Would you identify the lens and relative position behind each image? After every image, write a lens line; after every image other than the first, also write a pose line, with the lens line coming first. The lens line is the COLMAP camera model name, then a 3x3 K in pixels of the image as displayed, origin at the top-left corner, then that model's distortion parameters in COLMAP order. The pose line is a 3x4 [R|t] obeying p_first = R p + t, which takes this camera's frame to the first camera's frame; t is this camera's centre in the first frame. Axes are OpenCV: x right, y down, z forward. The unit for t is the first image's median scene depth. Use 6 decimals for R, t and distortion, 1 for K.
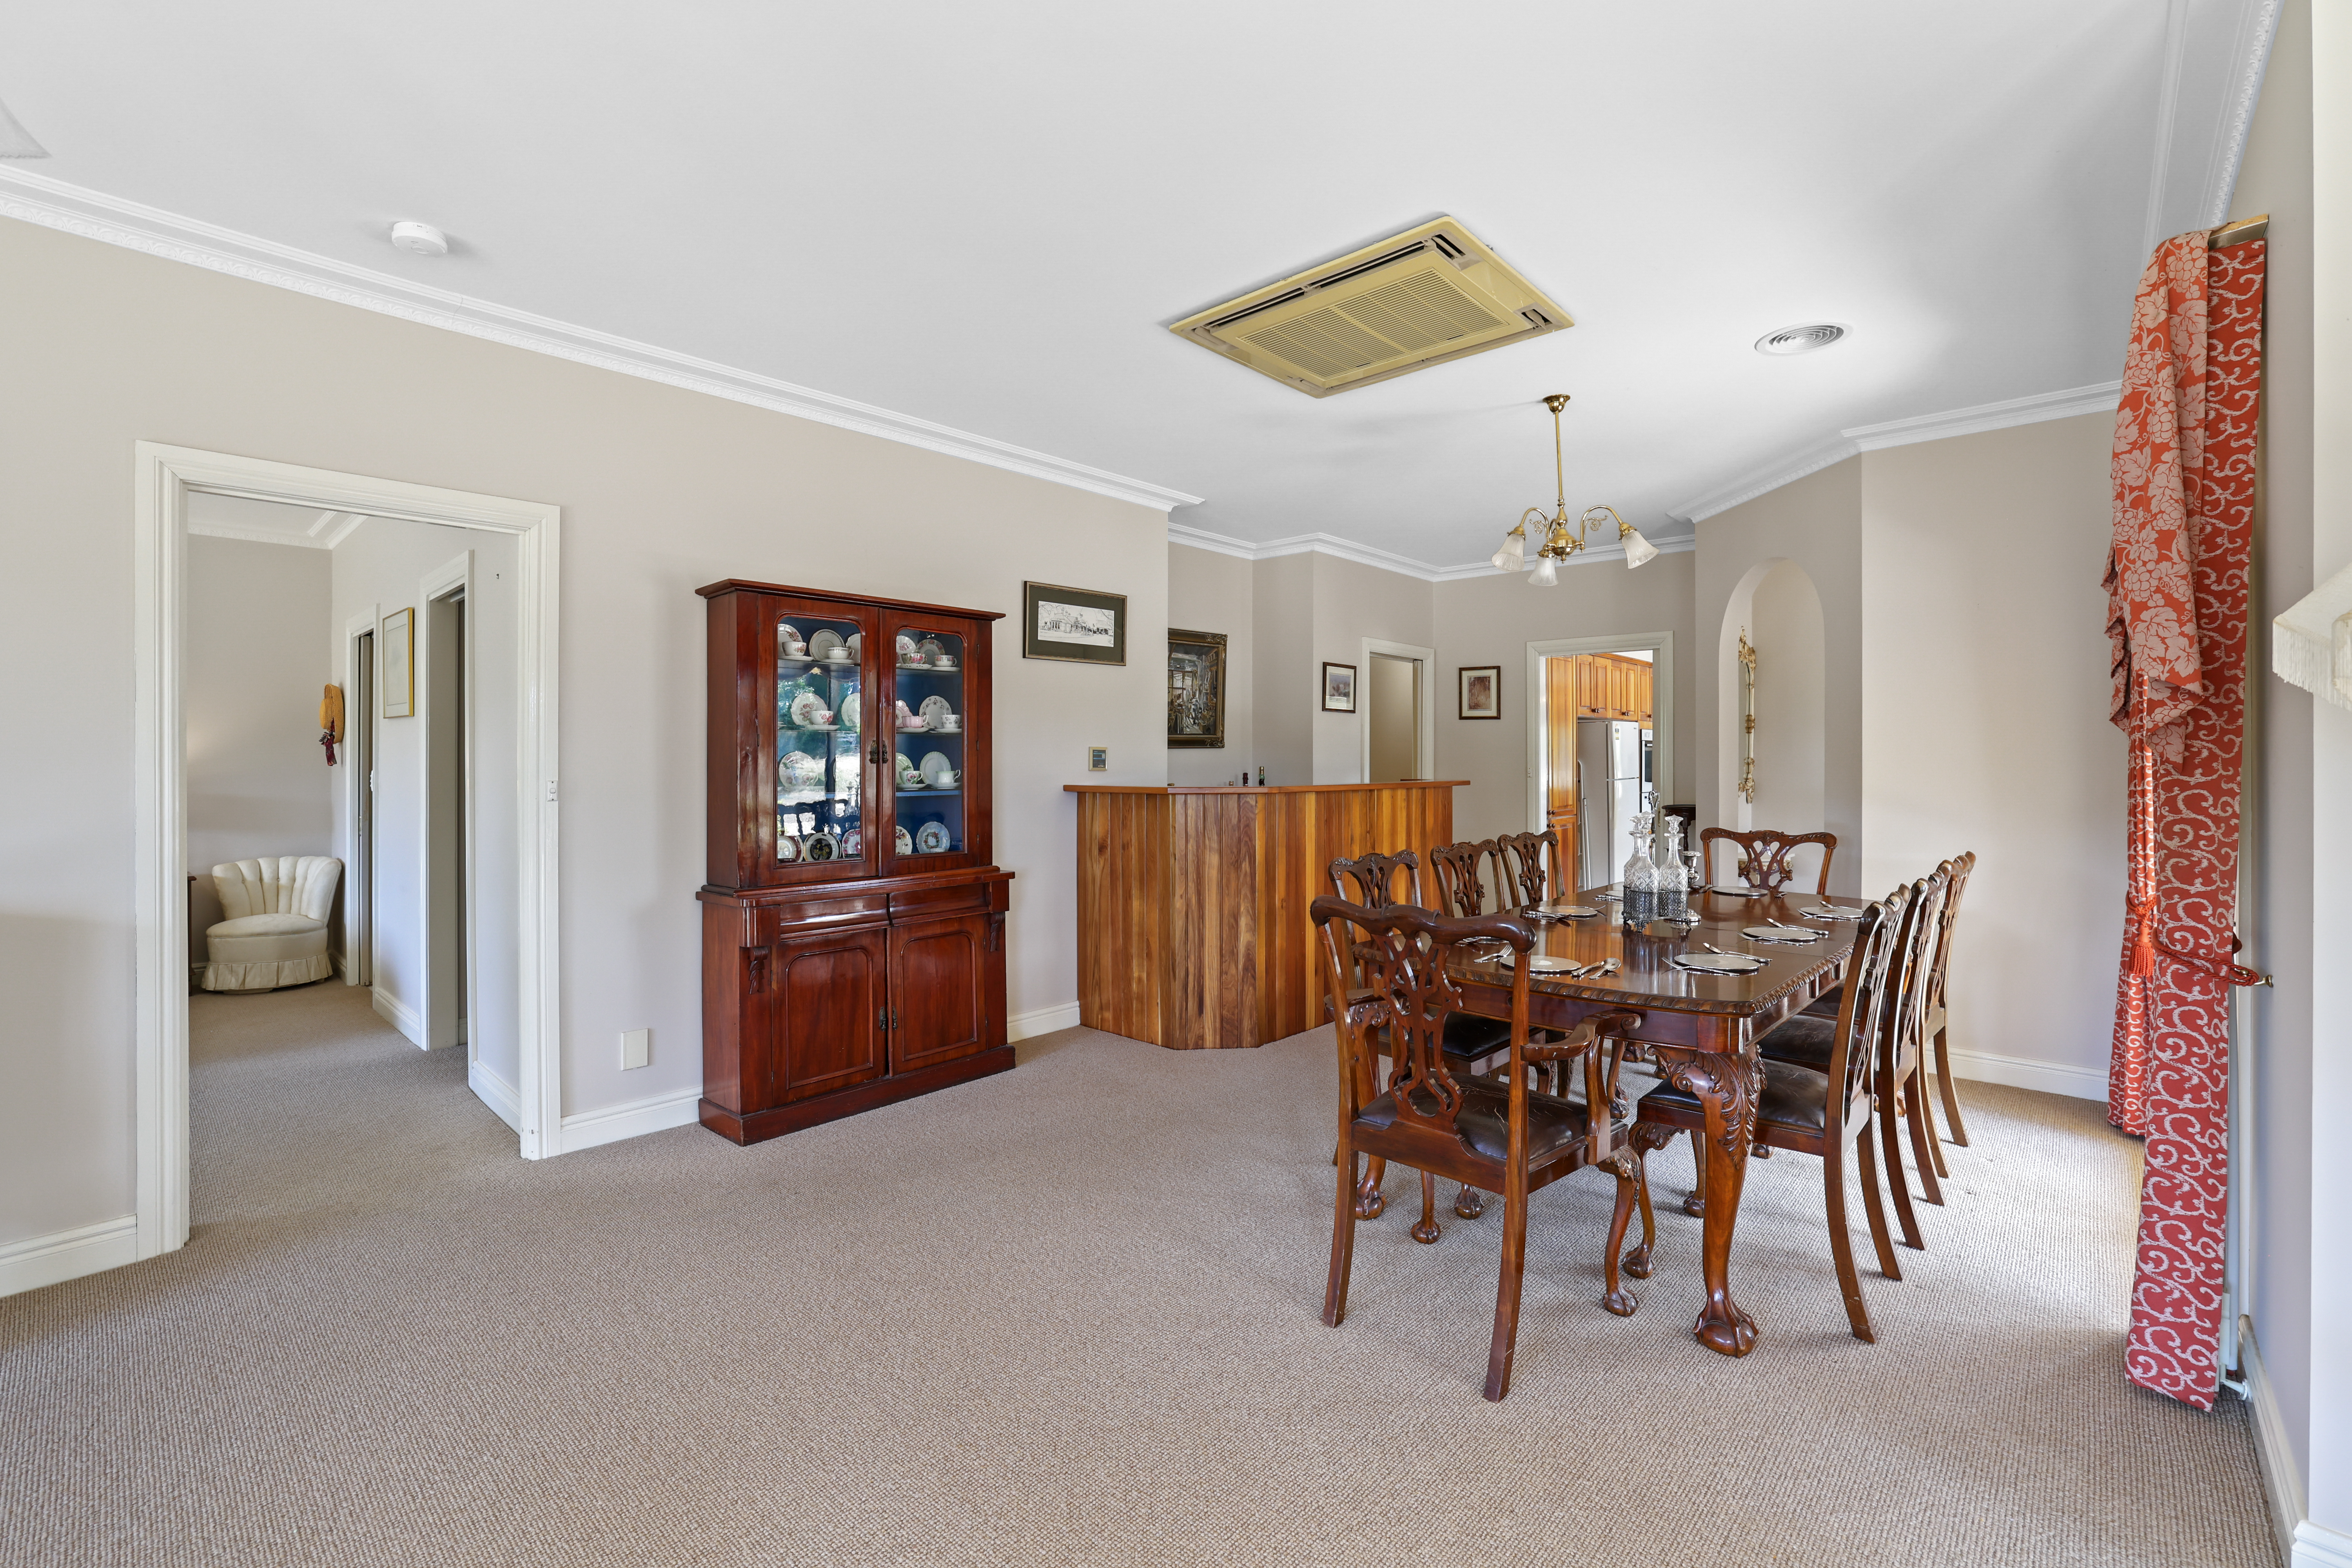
lens RADIAL K [[1016.8, 0, 1173.9], [0, 1016.8, 768.0], [0, 0, 1]] dist [-0.018255, 0.001007]
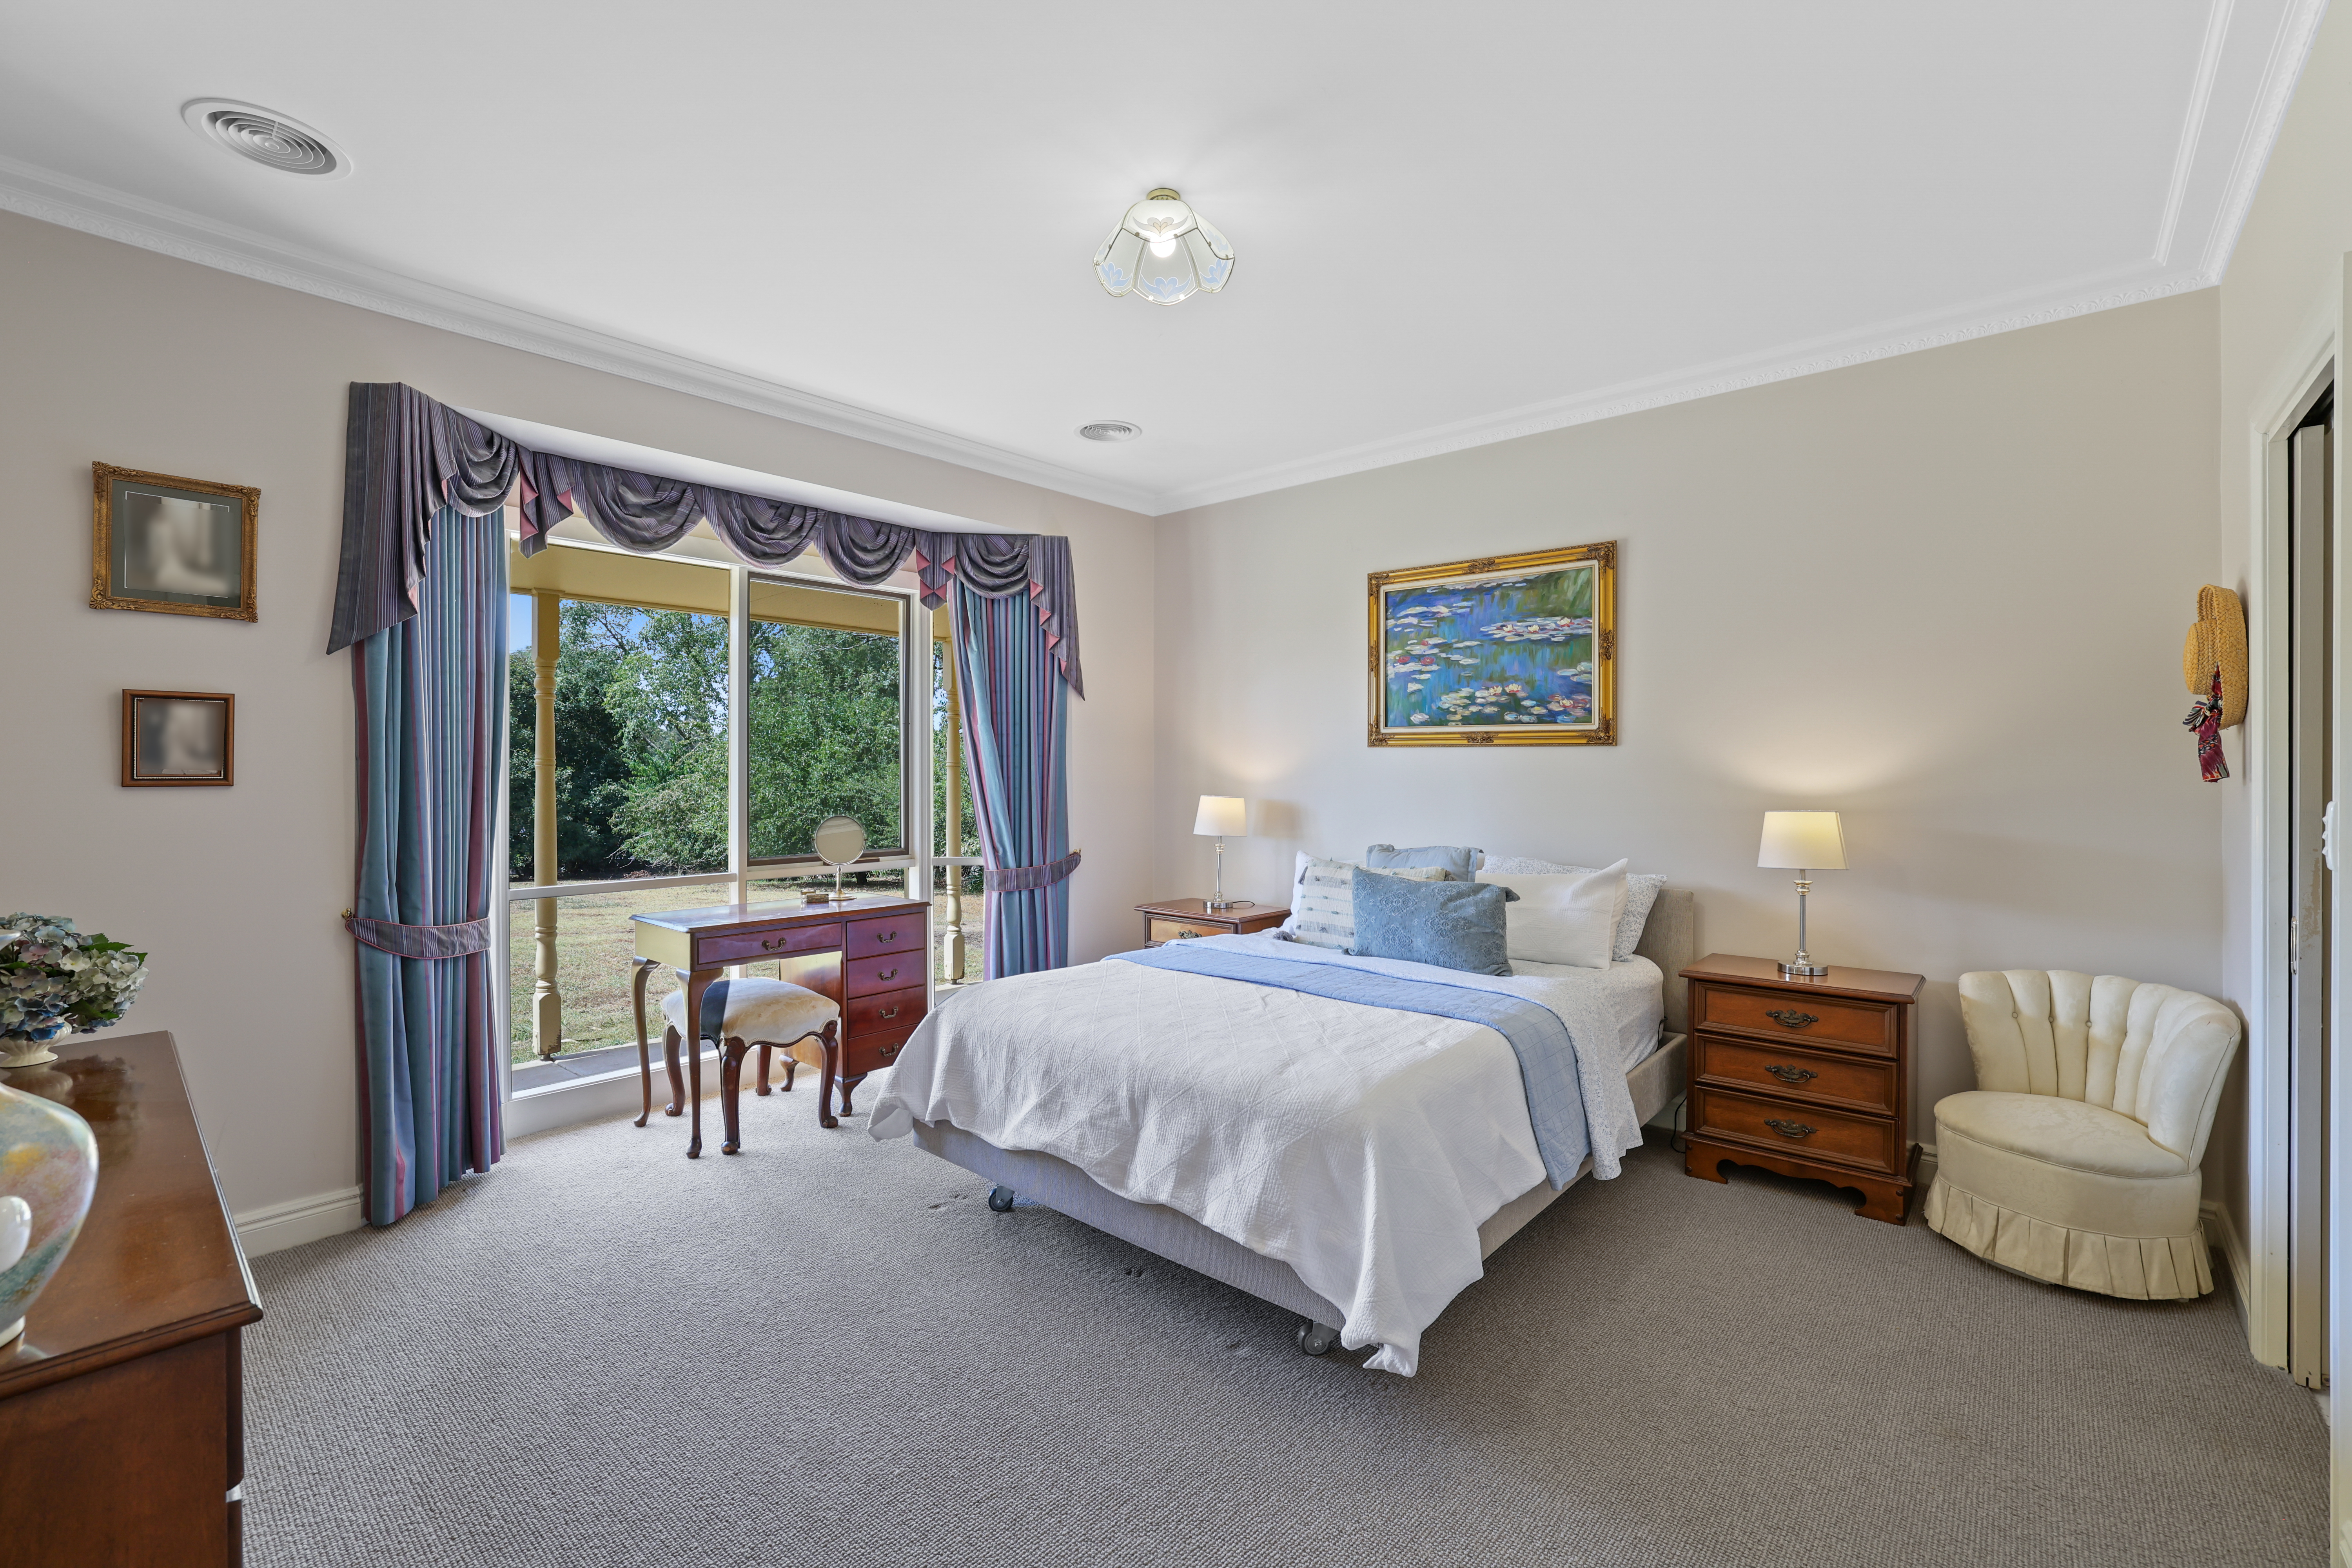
lens RADIAL K [[1016.8, 0, 1171.2], [0, 1016.8, 740.6], [0, 0, 1]] dist [-0.018255, 0.001007]
pose [[0.039596, -0.000709, -0.999216, -0.448701], [0.001739, 0.999998, -0.000640, -0.019626], [0.999214, -0.001713, 0.039597, 0.558273]]
